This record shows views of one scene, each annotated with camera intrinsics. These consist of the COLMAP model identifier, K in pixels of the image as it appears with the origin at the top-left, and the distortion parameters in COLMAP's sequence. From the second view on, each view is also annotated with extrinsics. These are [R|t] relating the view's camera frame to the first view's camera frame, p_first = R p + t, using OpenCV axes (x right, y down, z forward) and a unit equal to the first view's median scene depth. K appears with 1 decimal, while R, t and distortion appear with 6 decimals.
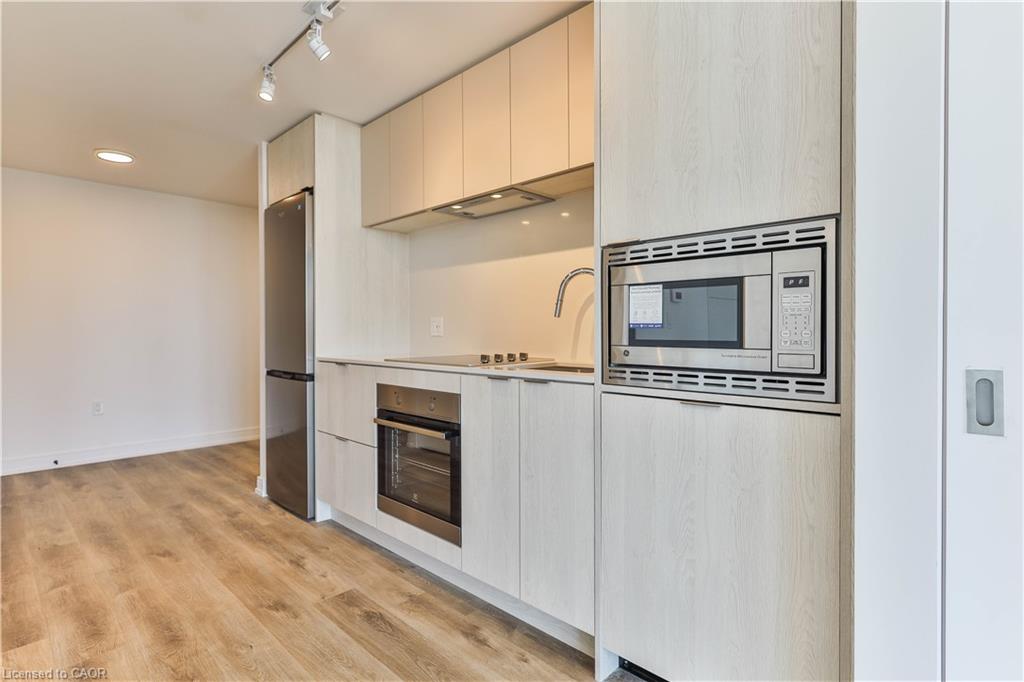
lens RADIAL K [[503.3, 0, 514.6], [0, 503.3, 335.7], [0, 0, 1]] dist [0.000957, -0.000238]
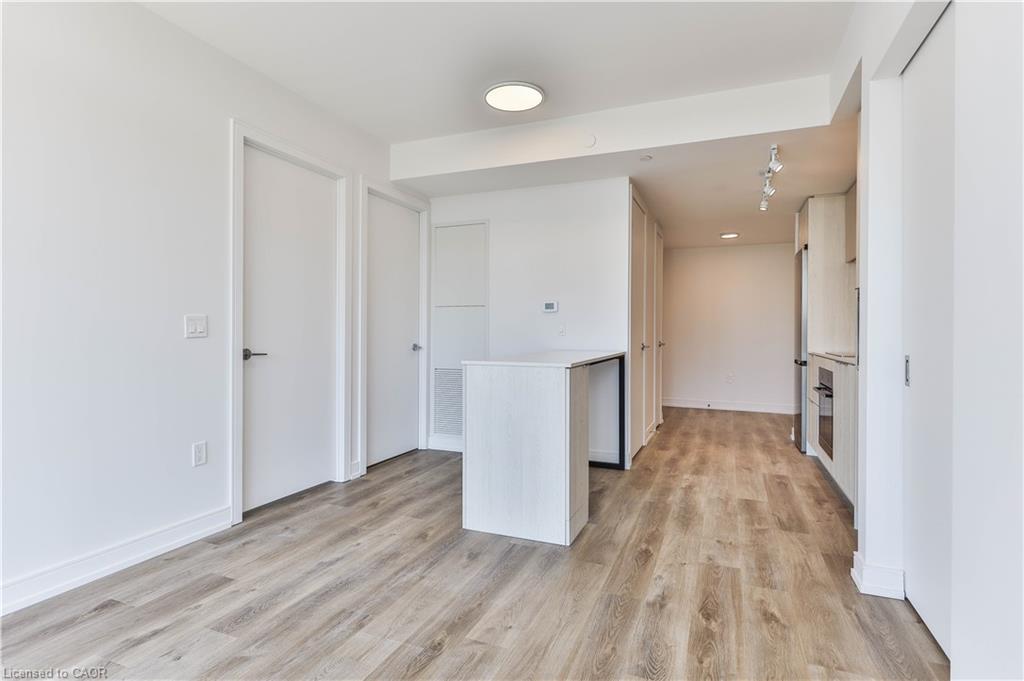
lens RADIAL K [[503.3, 0, 538.7], [0, 503.3, 333.4], [0, 0, 1]] dist [0.000957, -0.000238]
pose [[0.401954, 0.010962, -0.915594, 0.726374], [-0.020796, 0.999780, 0.002840, 0.000673], [0.915424, 0.017899, 0.402093, -0.420002]]
